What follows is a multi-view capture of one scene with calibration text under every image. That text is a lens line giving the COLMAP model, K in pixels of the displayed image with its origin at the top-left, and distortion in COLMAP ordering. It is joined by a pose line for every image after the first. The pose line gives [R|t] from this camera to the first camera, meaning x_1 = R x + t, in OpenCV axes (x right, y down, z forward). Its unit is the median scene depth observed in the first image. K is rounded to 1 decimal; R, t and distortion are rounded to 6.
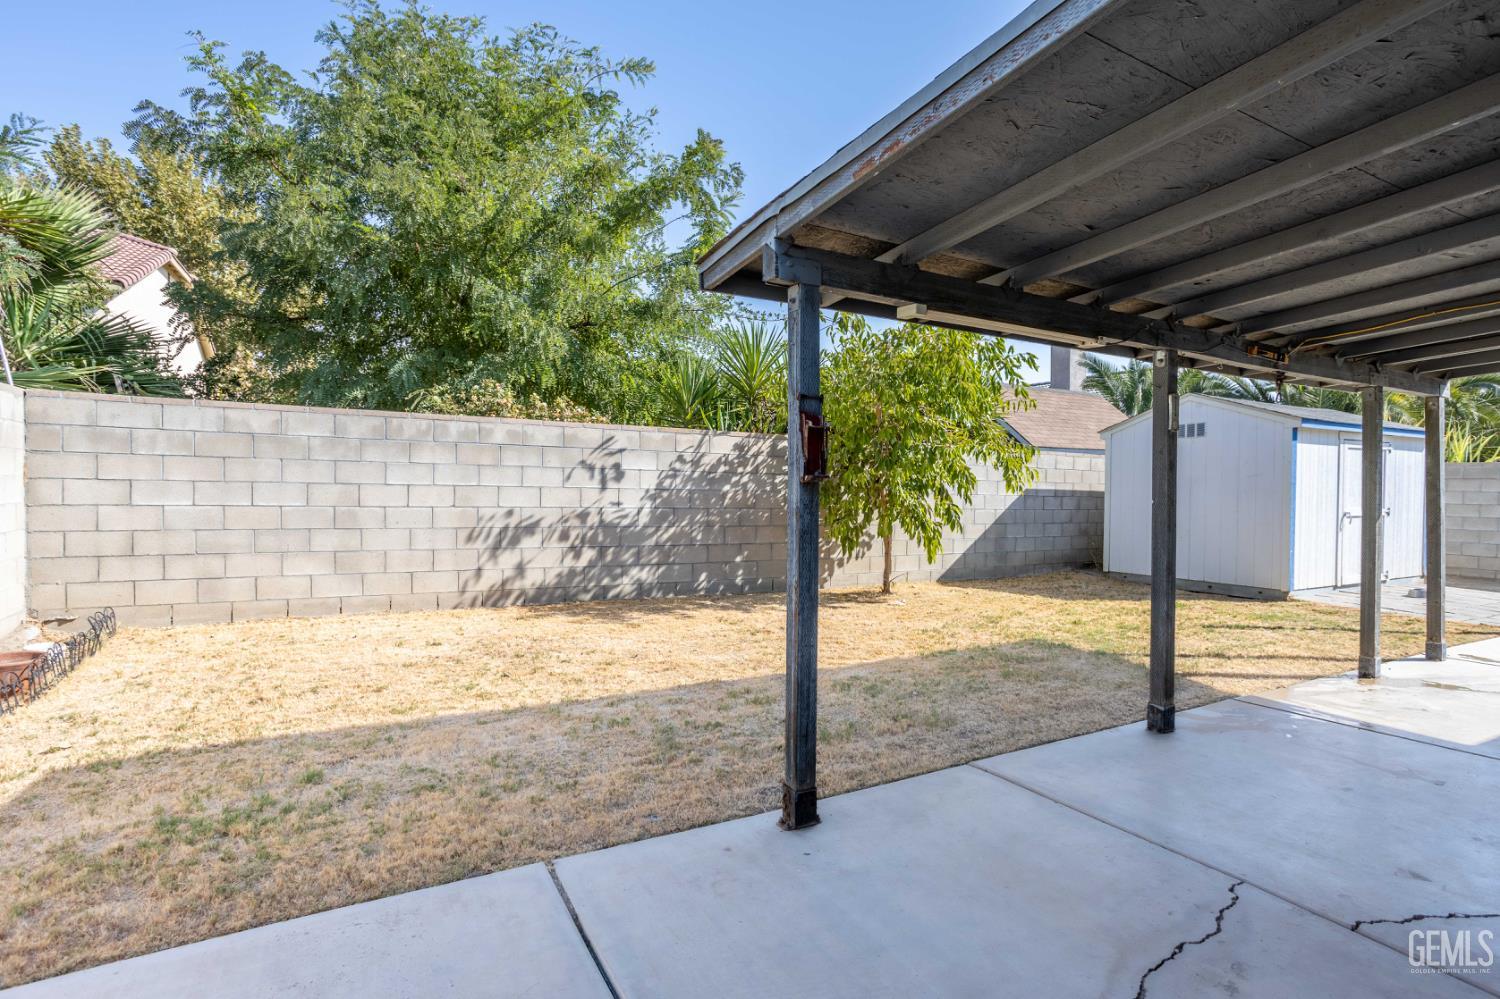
lens RADIAL K [[727.1, 0, 750.1], [0, 727.1, 498.9], [0, 0, 1]] dist [-0.029498, 0.001142]
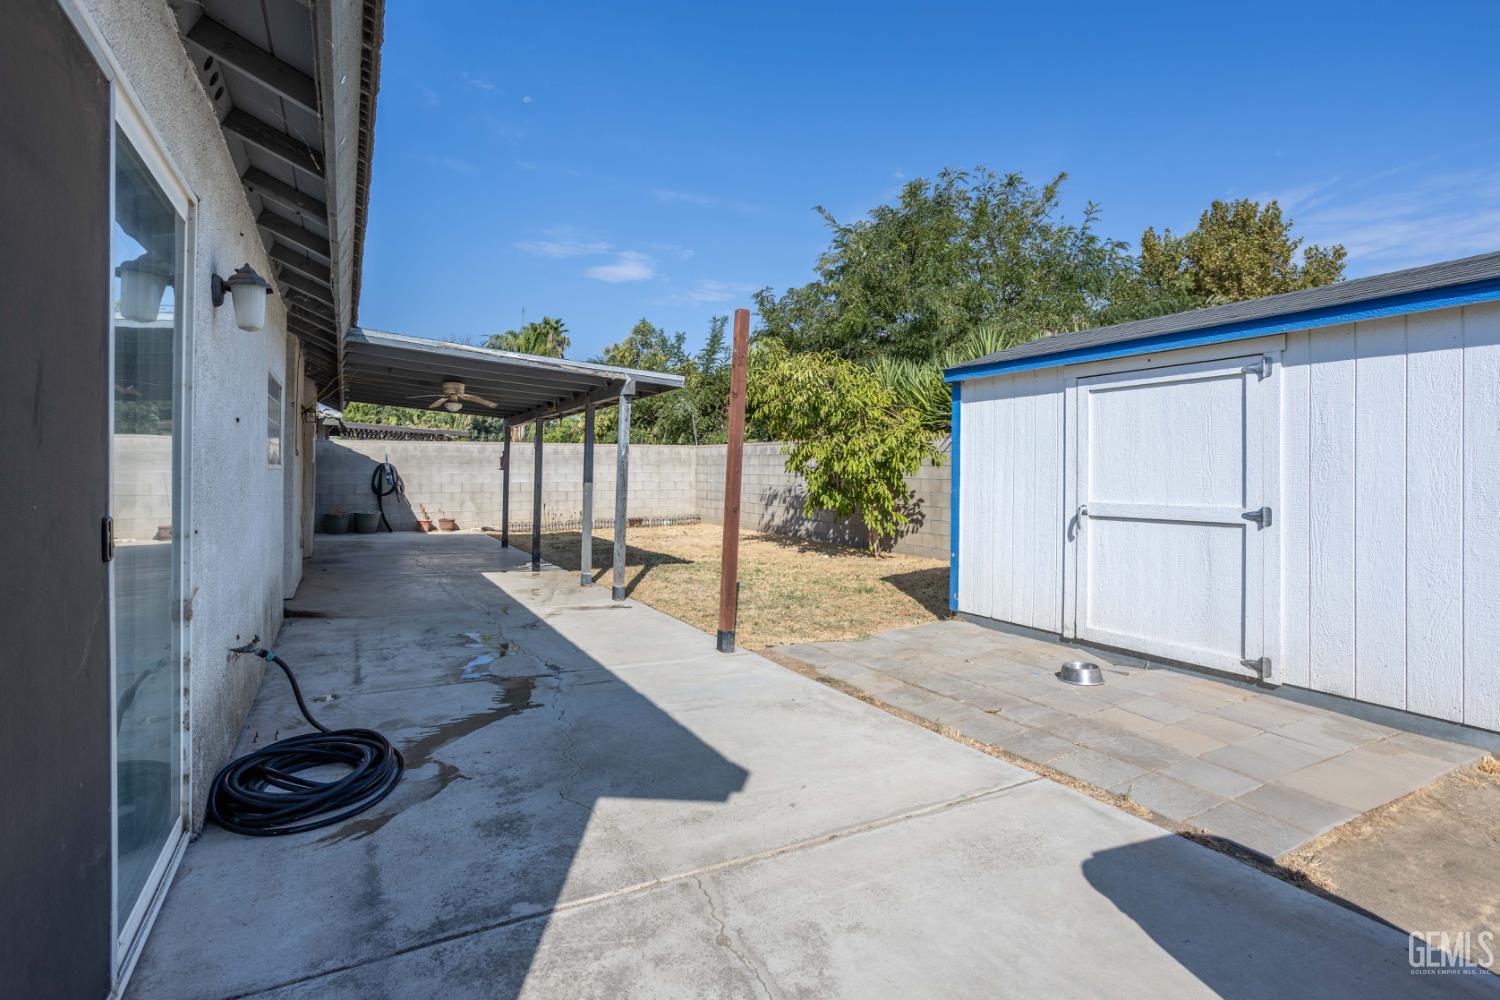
lens RADIAL K [[727.1, 0, 749.9], [0, 727.1, 487.2], [0, 0, 1]] dist [-0.029498, 0.001142]
pose [[0.006759, 0.006614, -0.999955, 1.611866], [-0.011721, 0.999910, 0.006534, 0.003505], [0.999908, 0.011676, 0.006836, 0.870307]]
